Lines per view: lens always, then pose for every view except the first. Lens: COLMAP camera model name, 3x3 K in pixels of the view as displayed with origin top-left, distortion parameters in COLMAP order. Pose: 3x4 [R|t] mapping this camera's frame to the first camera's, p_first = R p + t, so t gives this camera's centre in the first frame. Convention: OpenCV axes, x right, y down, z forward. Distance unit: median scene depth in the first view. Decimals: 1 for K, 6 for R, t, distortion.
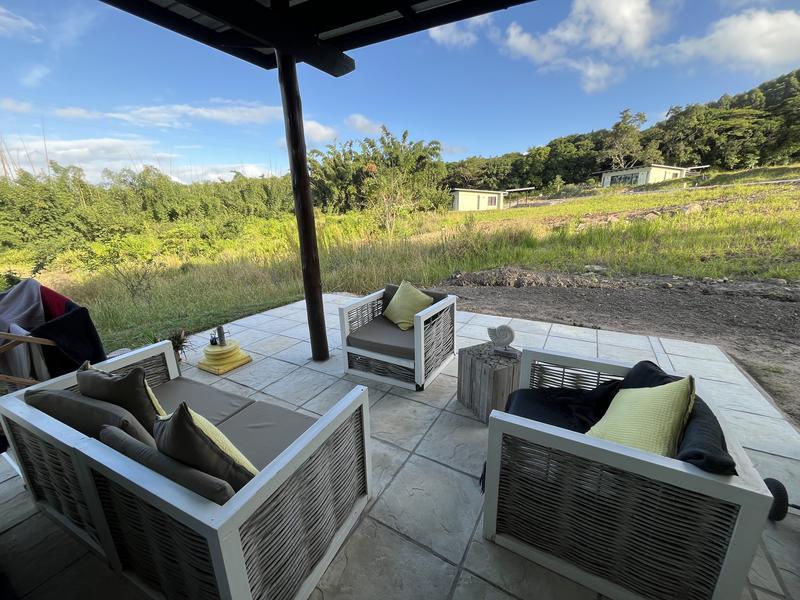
lens RADIAL K [[321.8, 0, 395.2], [0, 321.8, 297.0], [0, 0, 1]] dist [-0.003555, -0.000248]
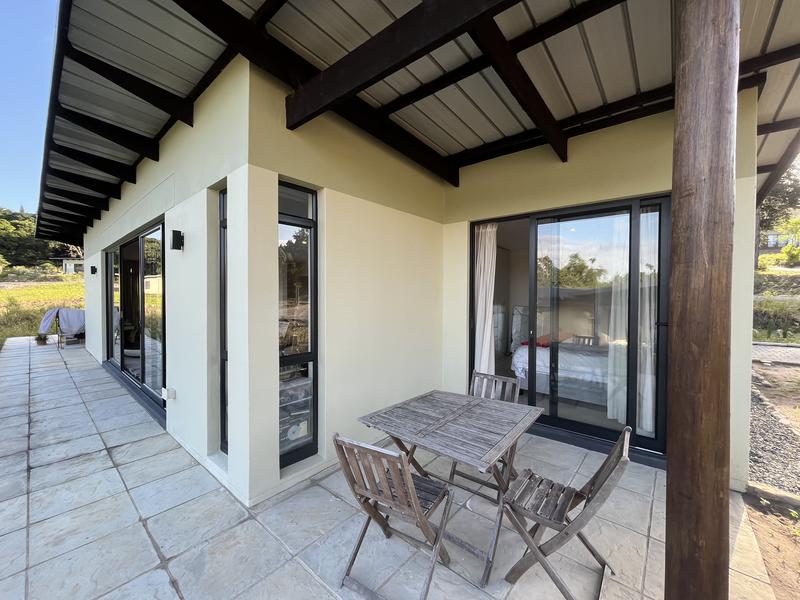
lens RADIAL K [[321.8, 0, 398.9], [0, 321.8, 298.4], [0, 0, 1]] dist [-0.003555, -0.000248]
pose [[0.170893, 0.009816, 0.985241, -0.146142], [0.243796, 0.968435, -0.051936, 0.035711], [-0.954651, 0.249073, 0.163106, -0.123144]]
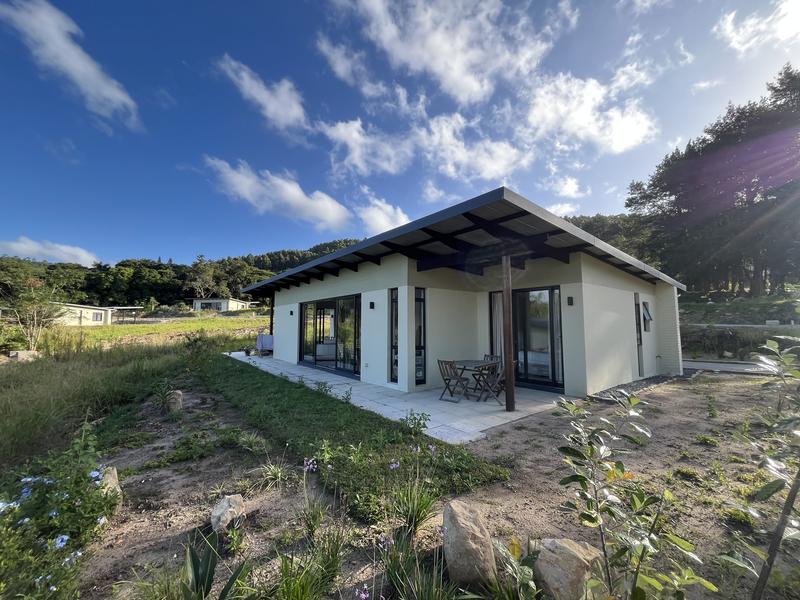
lens RADIAL K [[321.8, 0, 400.0], [0, 321.8, 296.5], [0, 0, 1]] dist [-0.003555, -0.000248]
pose [[0.360775, 0.109288, 0.926227, -0.221458], [0.228081, 0.952618, -0.201242, 0.042079], [-0.904334, 0.283858, 0.318755, -0.138585]]
